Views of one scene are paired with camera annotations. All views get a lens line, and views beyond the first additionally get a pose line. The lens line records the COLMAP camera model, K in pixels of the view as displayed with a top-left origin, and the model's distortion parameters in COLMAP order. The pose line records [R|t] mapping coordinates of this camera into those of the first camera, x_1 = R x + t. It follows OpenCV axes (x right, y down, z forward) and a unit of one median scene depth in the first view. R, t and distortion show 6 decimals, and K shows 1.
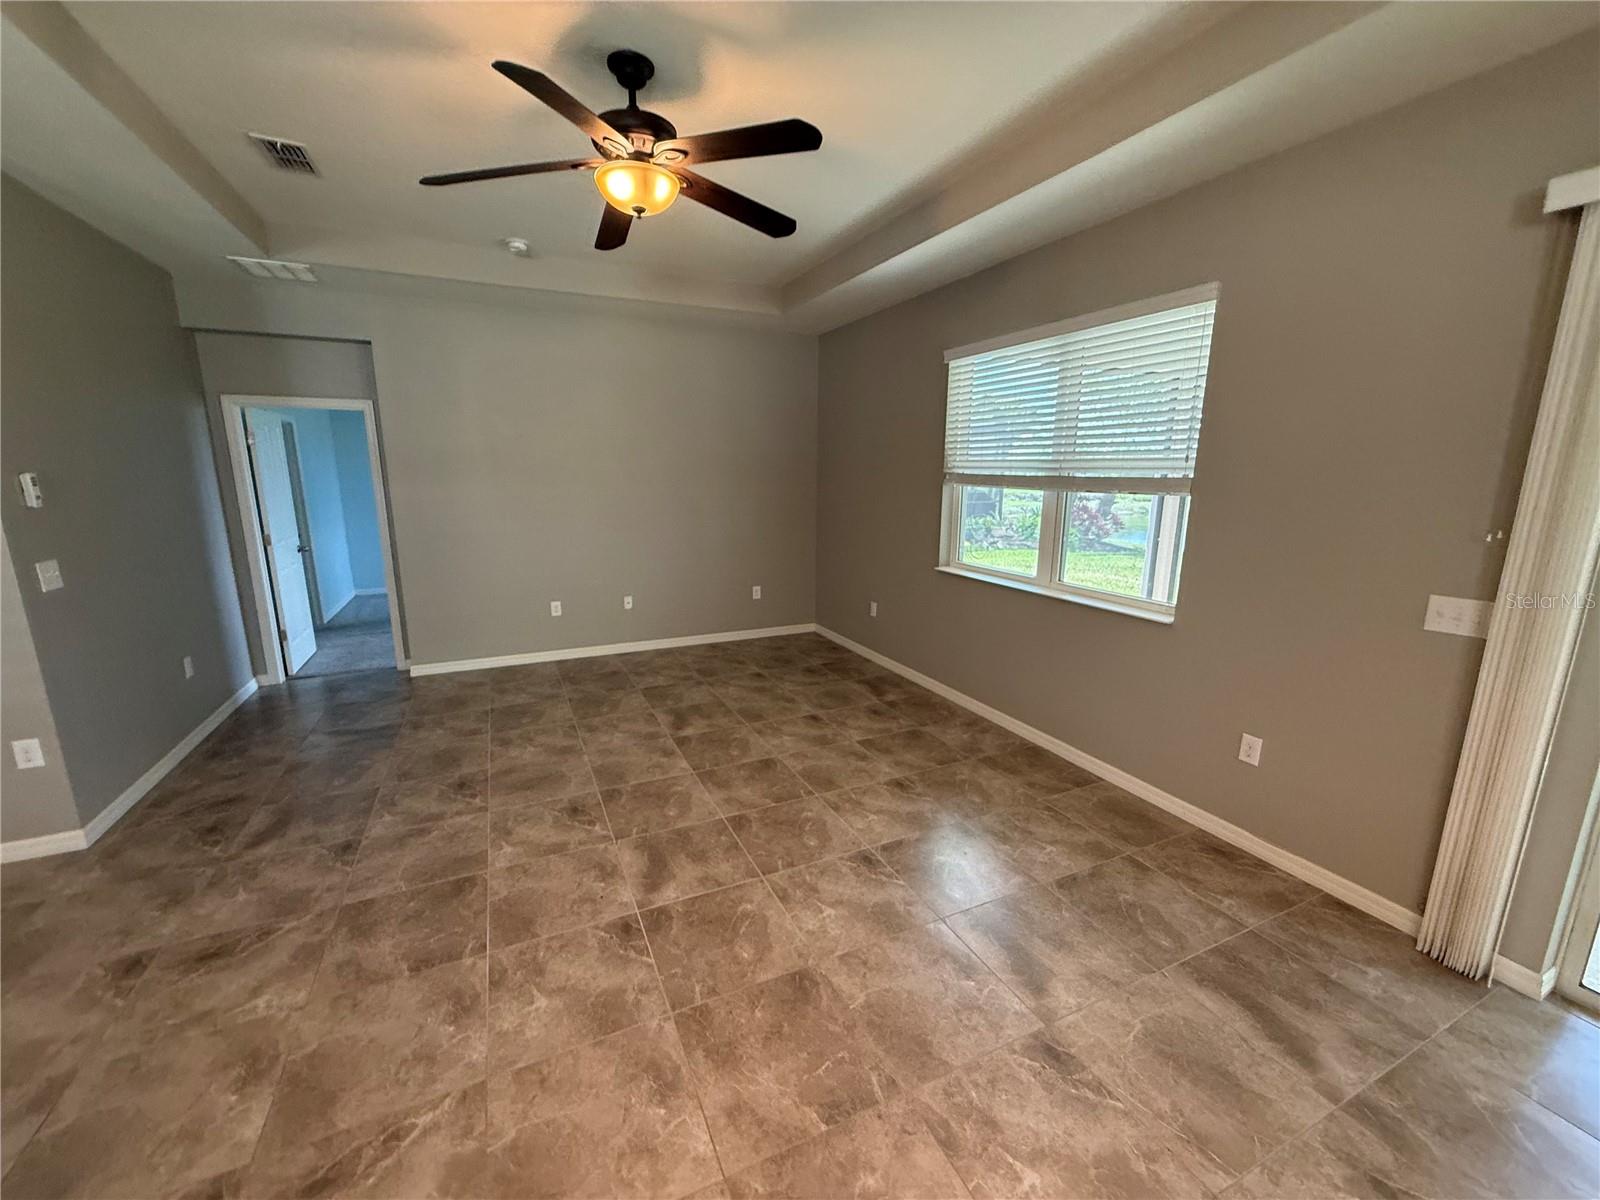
lens RADIAL K [[639.0, 0, 795.3], [0, 639.0, 602.4], [0, 0, 1]] dist [0.001612, 0.000458]
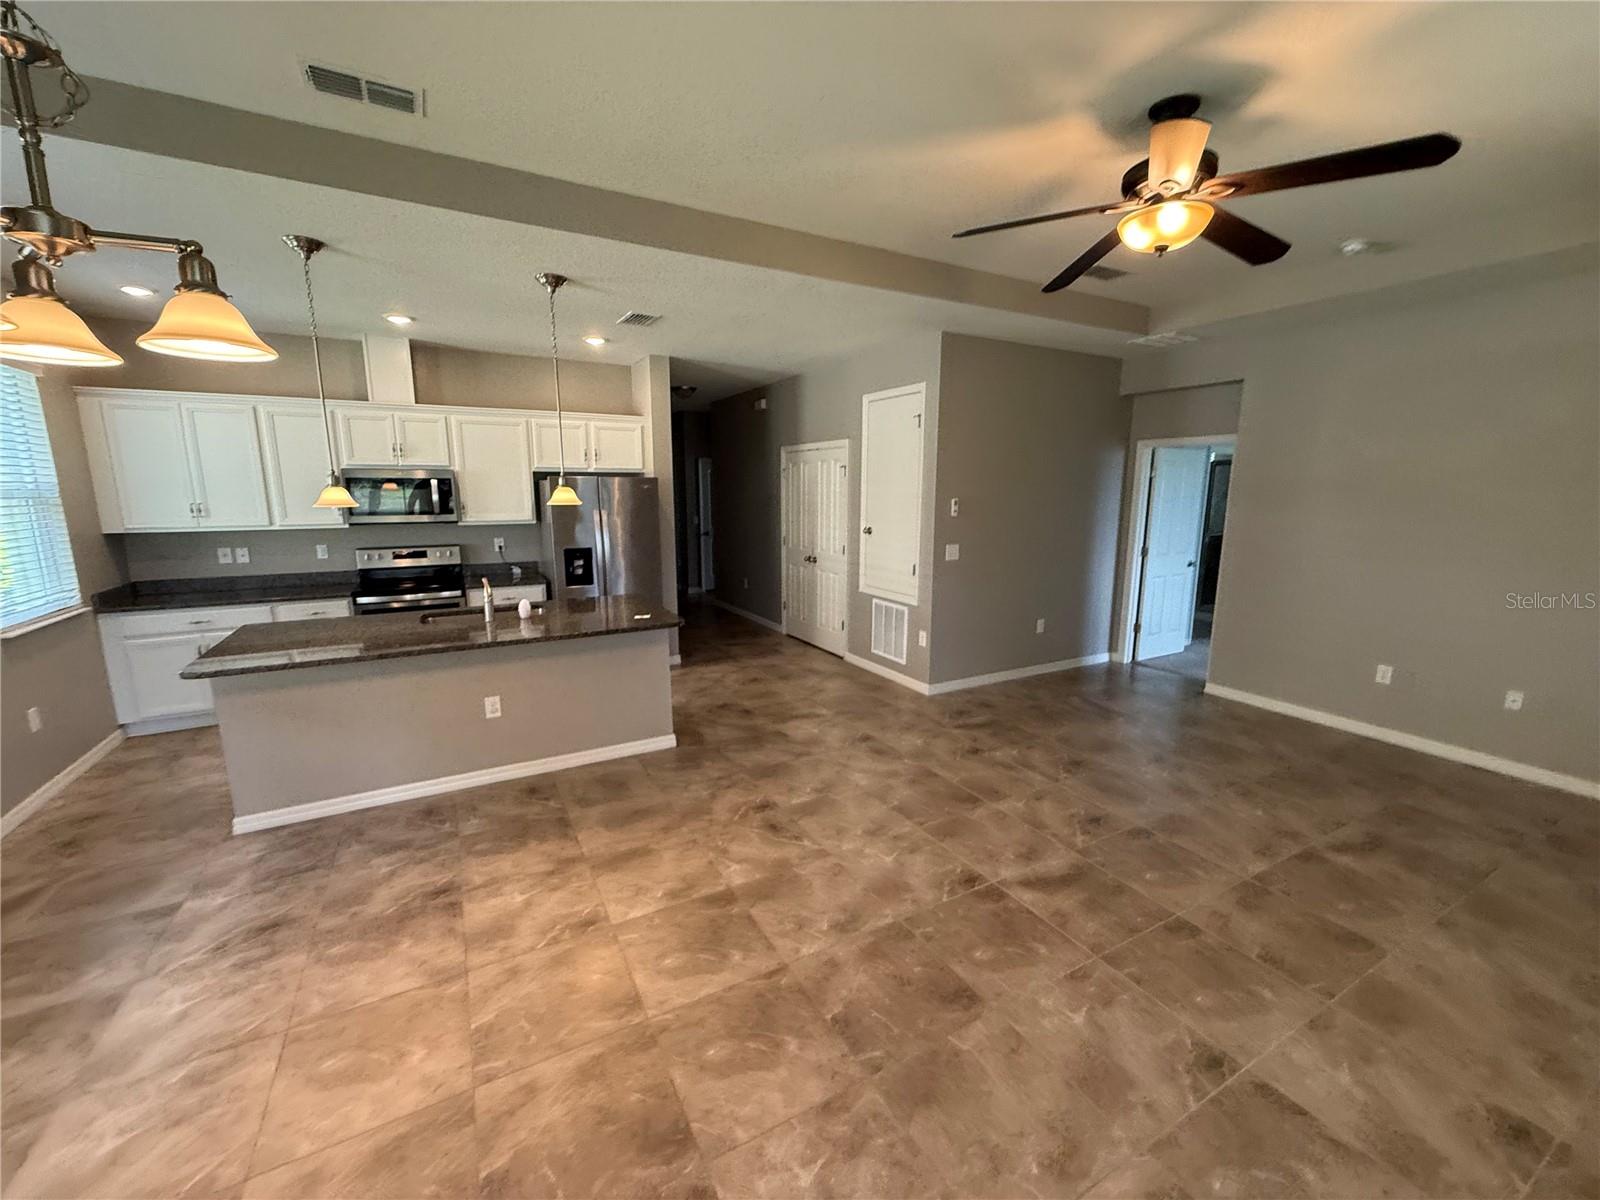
lens RADIAL K [[639.0, 0, 795.3], [0, 639.0, 602.4], [0, 0, 1]] dist [0.001612, 0.000458]
pose [[0.065962, 0.174489, -0.982447, 0.681822], [-0.208131, 0.965341, 0.157476, -0.098418], [0.975874, 0.194090, 0.099992, 0.383073]]
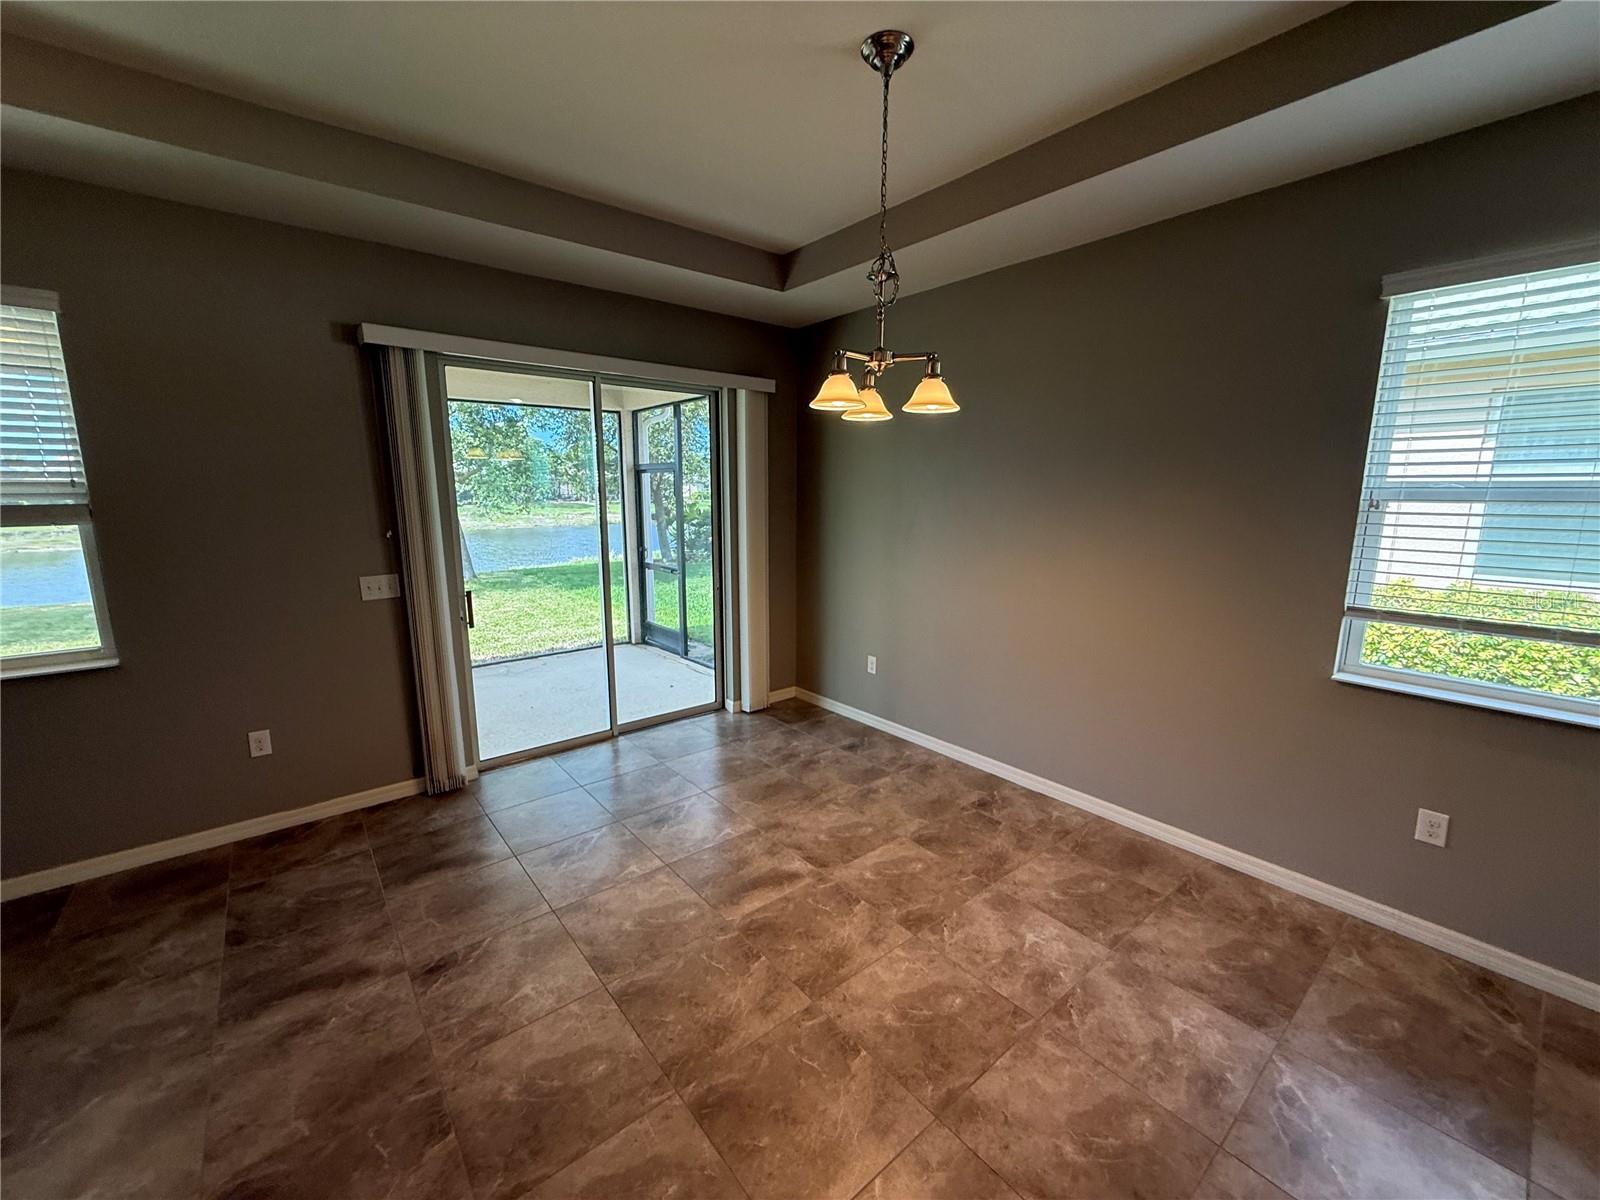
lens RADIAL K [[639.2, 0, 797.8], [0, 639.2, 599.0], [0, 0, 1]] dist [0.001046, 0.000206]
pose [[-0.248682, -0.168790, 0.953765, -0.551570], [0.198114, 0.955017, 0.220667, -0.072715], [-0.948108, 0.243830, -0.204056, 0.278179]]
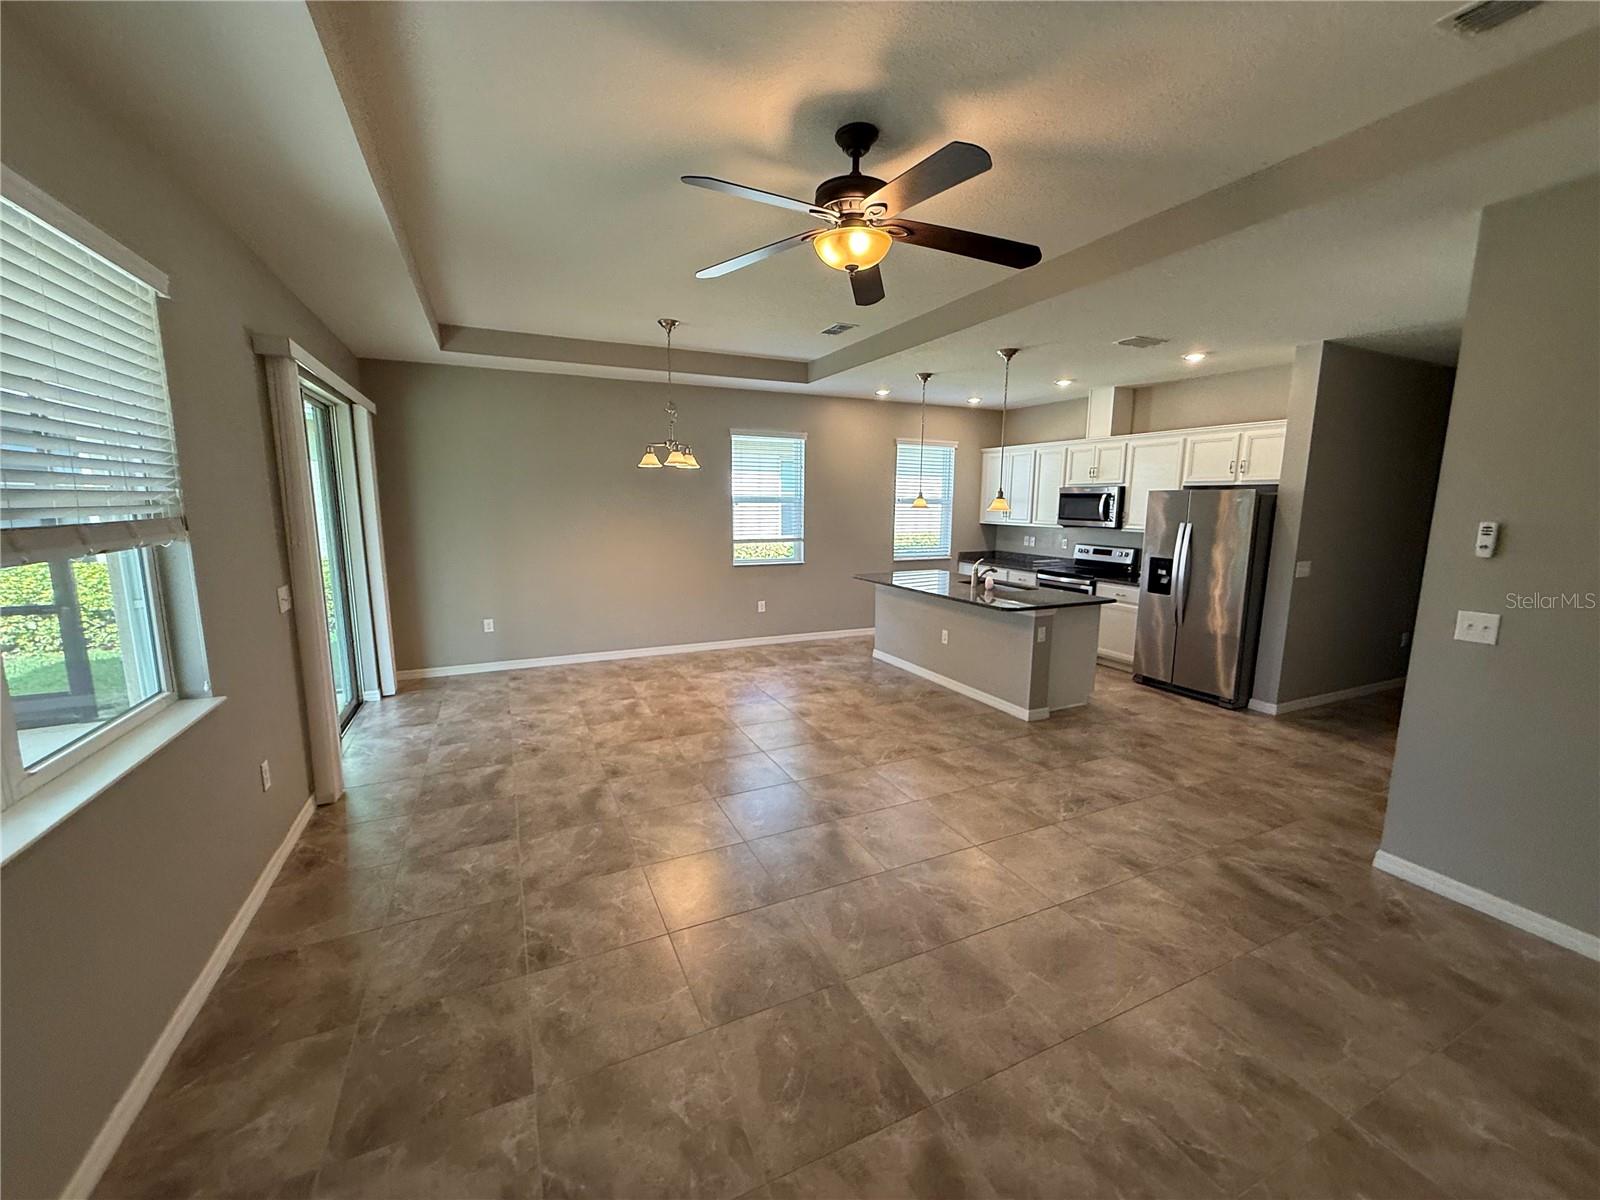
lens RADIAL K [[639.0, 0, 795.3], [0, 639.0, 602.4], [0, 0, 1]] dist [0.001612, 0.000458]
pose [[-0.999949, -0.010112, 0.000128, -0.135741], [-0.009381, 0.932236, 0.361728, -0.412350], [-0.003777, 0.361709, -0.932284, 1.873703]]
